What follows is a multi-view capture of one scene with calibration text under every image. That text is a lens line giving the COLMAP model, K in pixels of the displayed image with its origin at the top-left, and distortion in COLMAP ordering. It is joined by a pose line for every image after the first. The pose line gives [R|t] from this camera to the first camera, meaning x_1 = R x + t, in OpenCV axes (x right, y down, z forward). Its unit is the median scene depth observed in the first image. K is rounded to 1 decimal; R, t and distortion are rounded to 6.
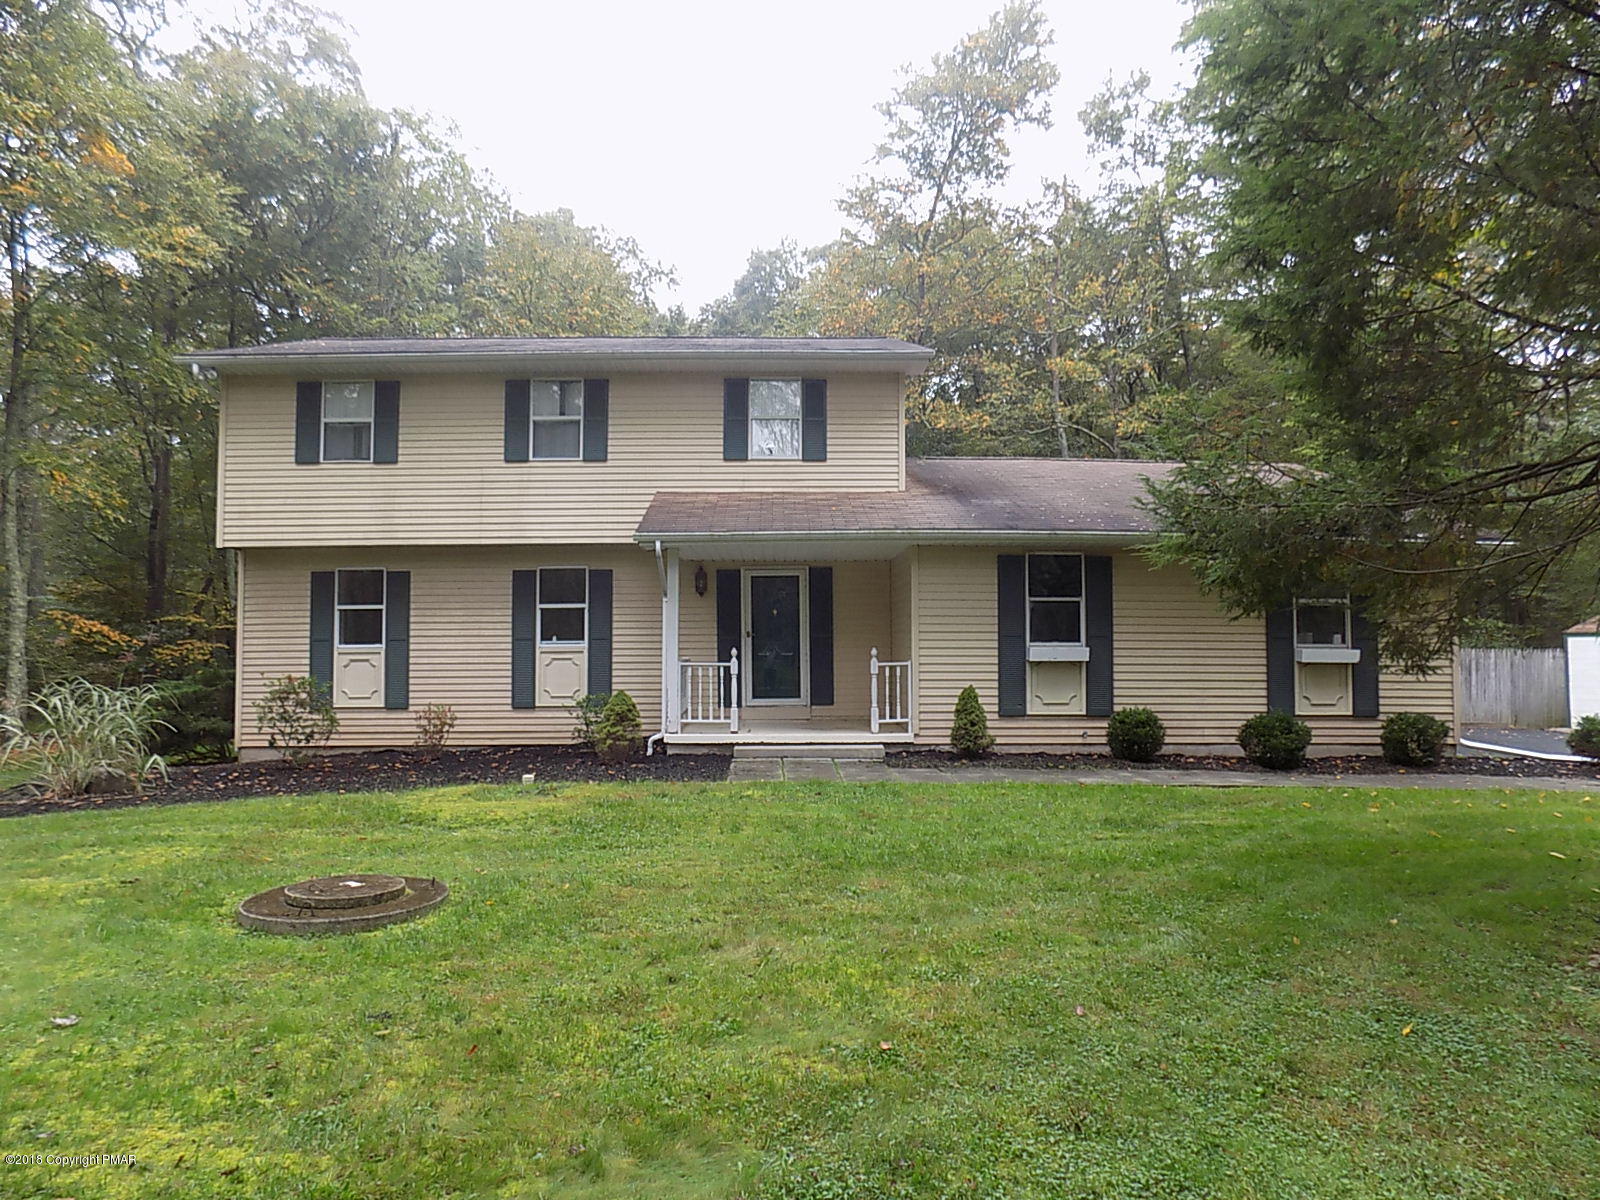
lens RADIAL K [[1068.9, 0, 801.1], [0, 1068.9, 605.9], [0, 0, 1]] dist [-0.028667, 0.038848]
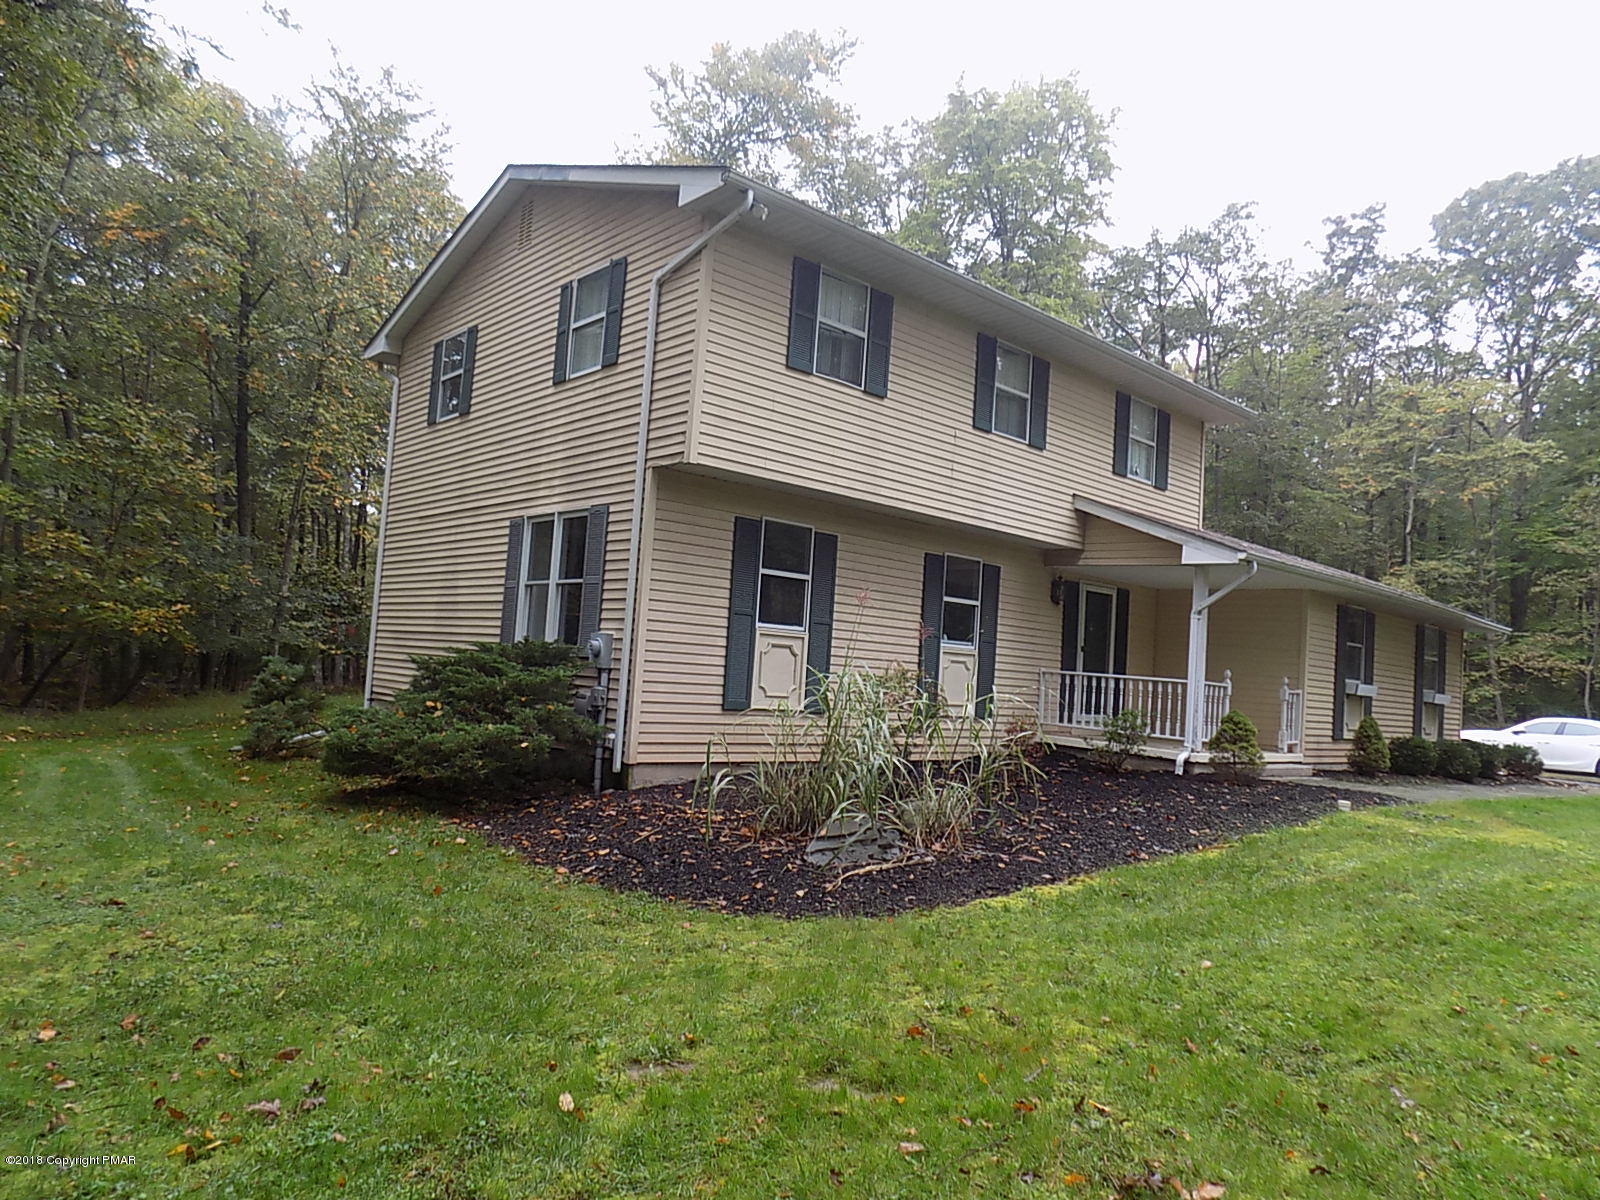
lens RADIAL K [[1068.9, 0, 800.7], [0, 1068.9, 596.5], [0, 0, 1]] dist [-0.028667, 0.038848]
pose [[0.729706, 0.104552, 0.675720, -0.913442], [-0.102421, 0.993804, -0.043165, 0.047875], [-0.676047, -0.037710, 0.735893, 0.448776]]
